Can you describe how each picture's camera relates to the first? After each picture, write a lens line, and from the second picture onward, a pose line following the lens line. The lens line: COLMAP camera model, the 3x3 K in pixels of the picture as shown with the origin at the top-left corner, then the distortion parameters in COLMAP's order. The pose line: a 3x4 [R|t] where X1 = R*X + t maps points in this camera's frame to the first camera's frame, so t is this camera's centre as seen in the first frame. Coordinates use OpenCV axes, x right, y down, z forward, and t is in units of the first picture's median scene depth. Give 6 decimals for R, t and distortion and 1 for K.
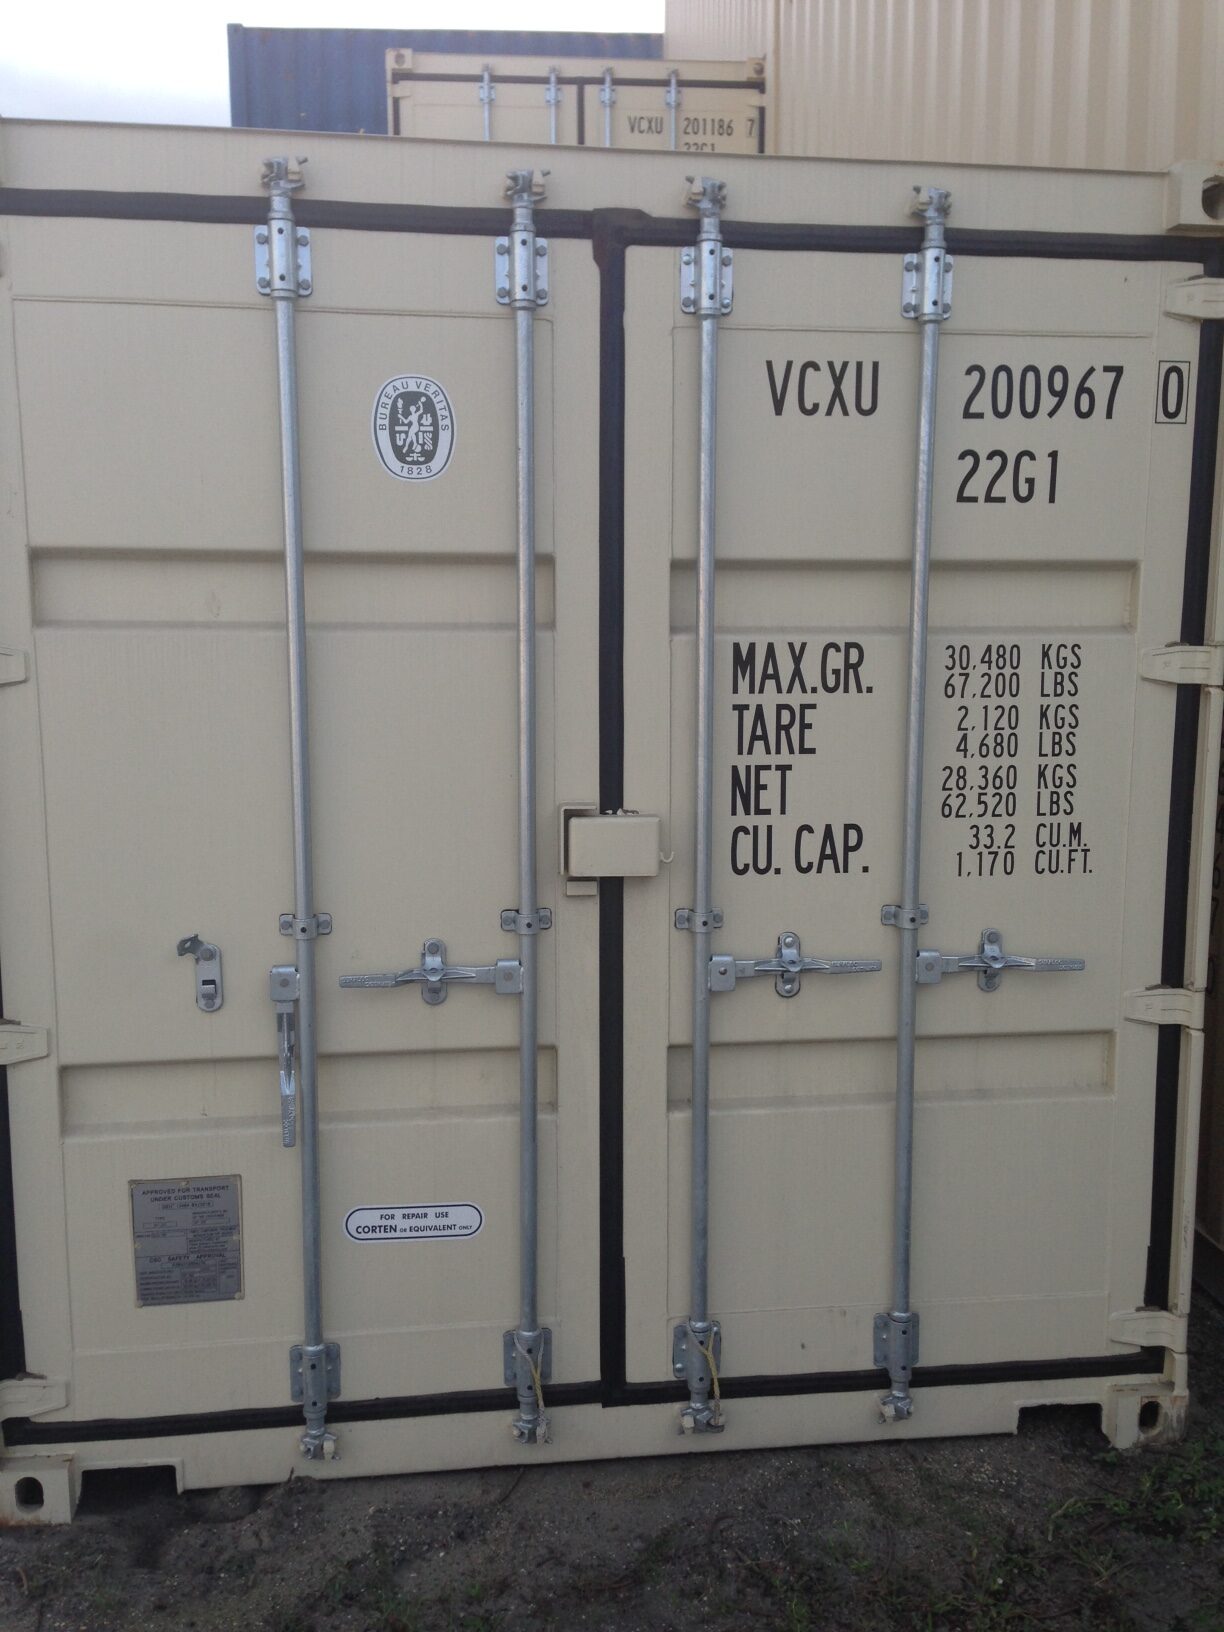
lens RADIAL K [[1557.9, 0, 608.2], [0, 1557.9, 816.5], [0, 0, 1]] dist [0.031116, 0.000000]
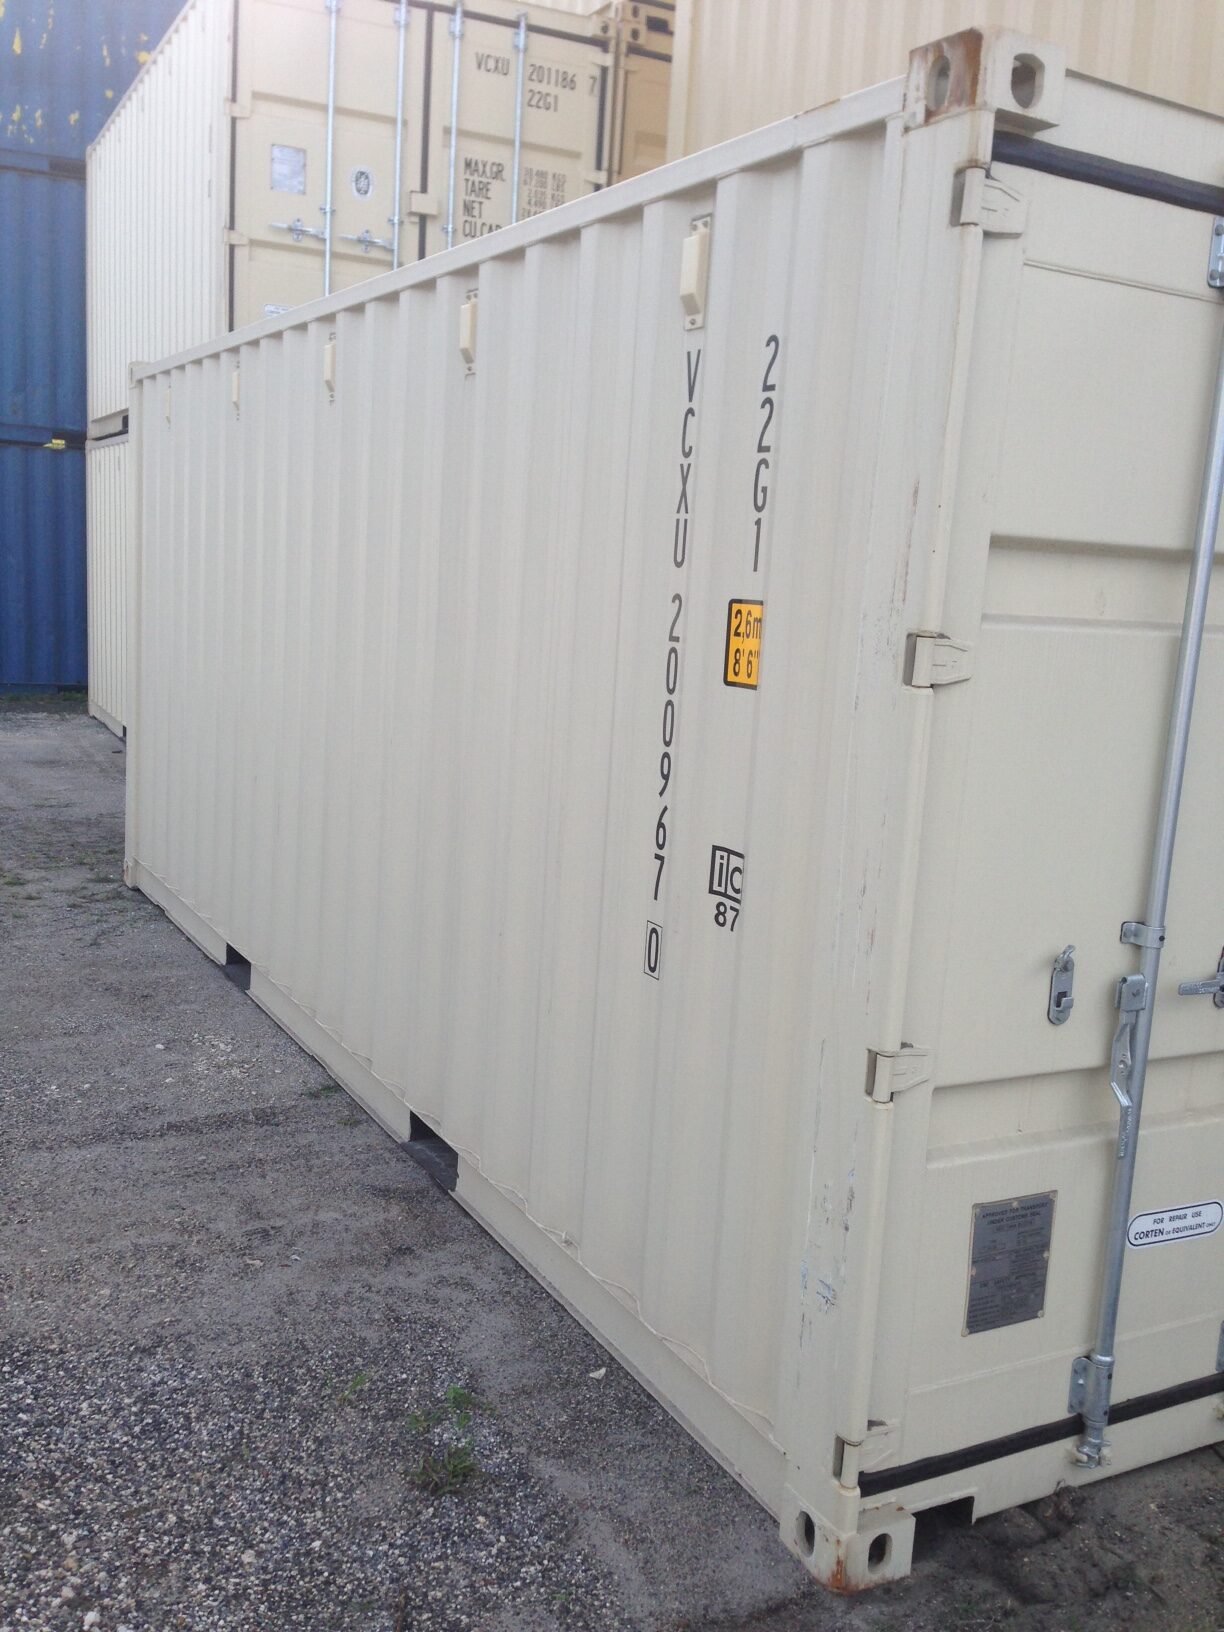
lens RADIAL K [[1557.9, 0, 609.4], [0, 1557.9, 816.4], [0, 0, 1]] dist [0.031116, 0.000000]
pose [[0.937343, 0.002595, 0.348398, -0.826200], [-0.013370, 0.999504, 0.028527, -0.026146], [-0.348151, -0.031397, 0.936912, 0.192760]]
